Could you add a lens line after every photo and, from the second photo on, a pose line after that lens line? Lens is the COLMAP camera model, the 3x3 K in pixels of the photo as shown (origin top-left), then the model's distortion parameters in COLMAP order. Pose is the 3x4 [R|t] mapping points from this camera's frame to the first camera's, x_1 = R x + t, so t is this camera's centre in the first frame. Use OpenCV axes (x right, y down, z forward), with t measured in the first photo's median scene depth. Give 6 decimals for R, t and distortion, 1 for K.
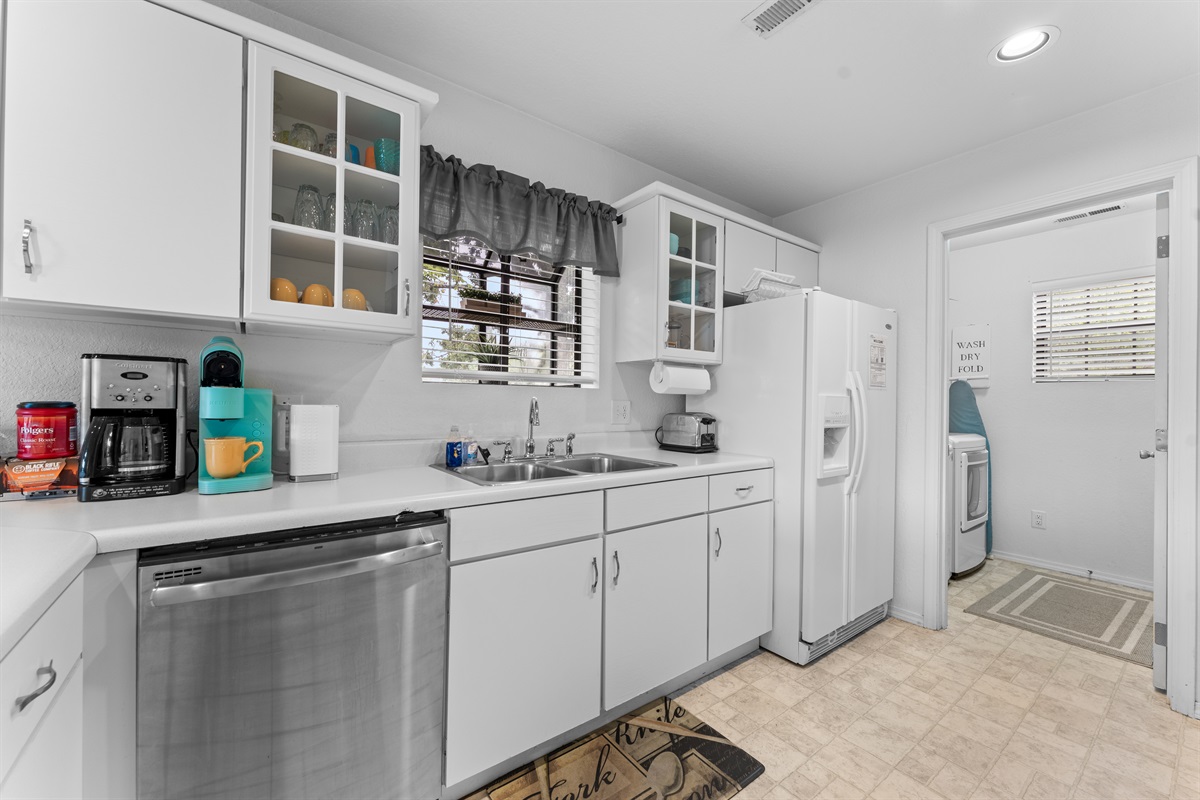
lens RADIAL K [[475.6, 0, 600.7], [0, 475.6, 400.5], [0, 0, 1]] dist [0.000388, 0.000739]
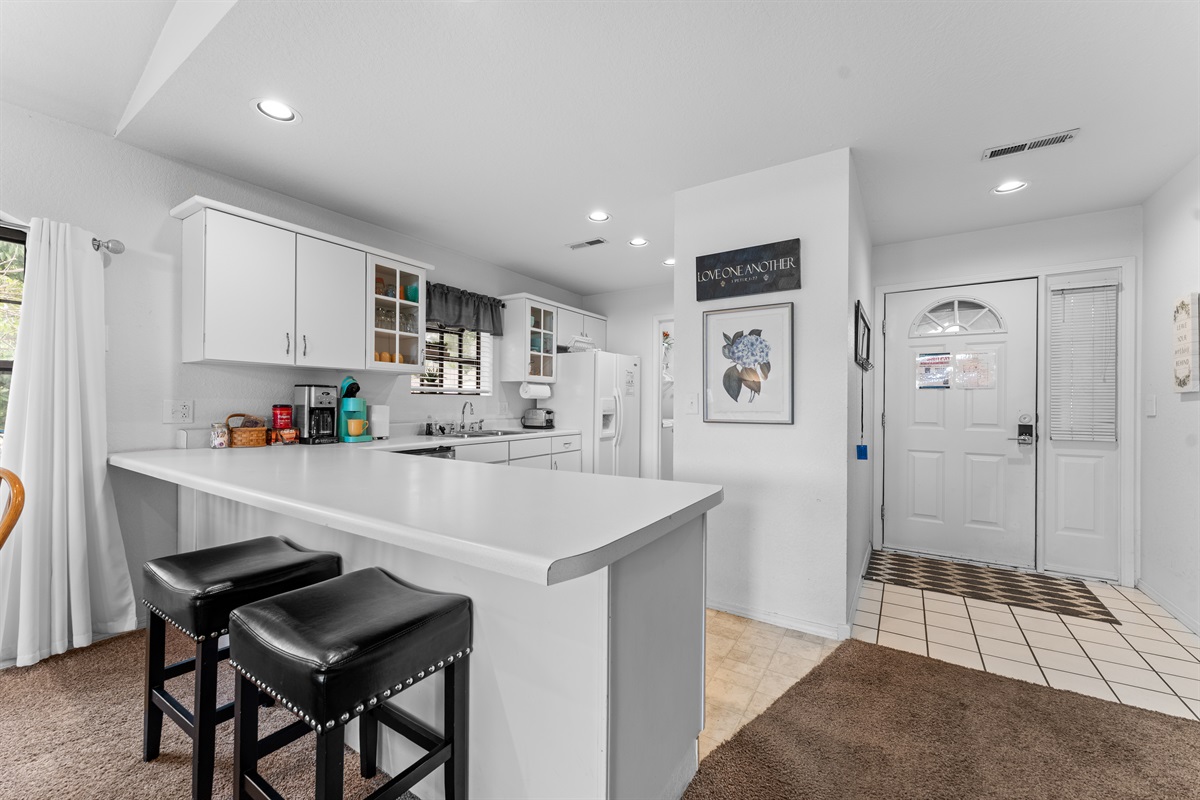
lens RADIAL K [[475.6, 0, 599.4], [0, 475.6, 403.3], [0, 0, 1]] dist [0.000388, 0.000739]
pose [[0.937519, -0.005223, 0.347896, -0.291569], [0.002363, 0.999960, 0.008645, -0.011849], [-0.347927, -0.007282, 0.937493, -1.004369]]
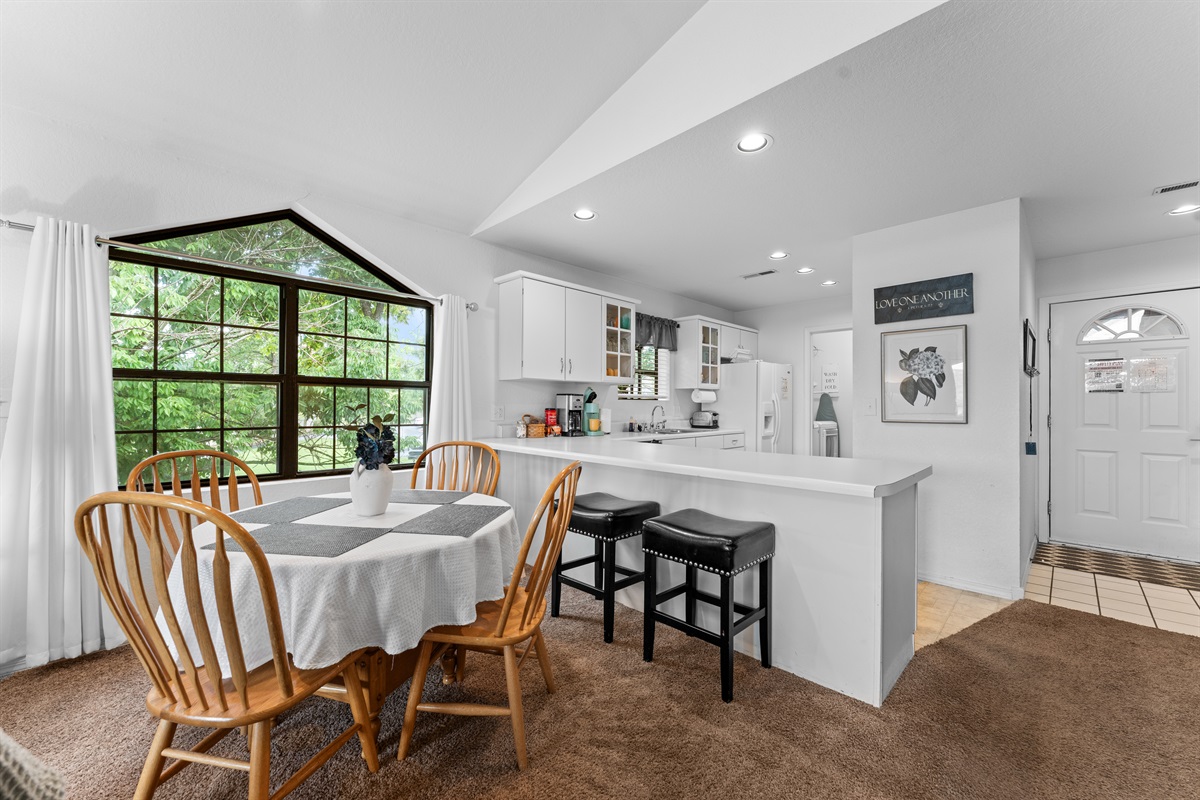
lens RADIAL K [[475.6, 0, 599.1], [0, 475.6, 403.1], [0, 0, 1]] dist [0.000388, 0.000739]
pose [[0.988855, -0.006702, 0.148730, -0.756075], [0.006467, 0.999977, 0.002061, -0.021454], [-0.148741, -0.001077, 0.988876, -1.332956]]
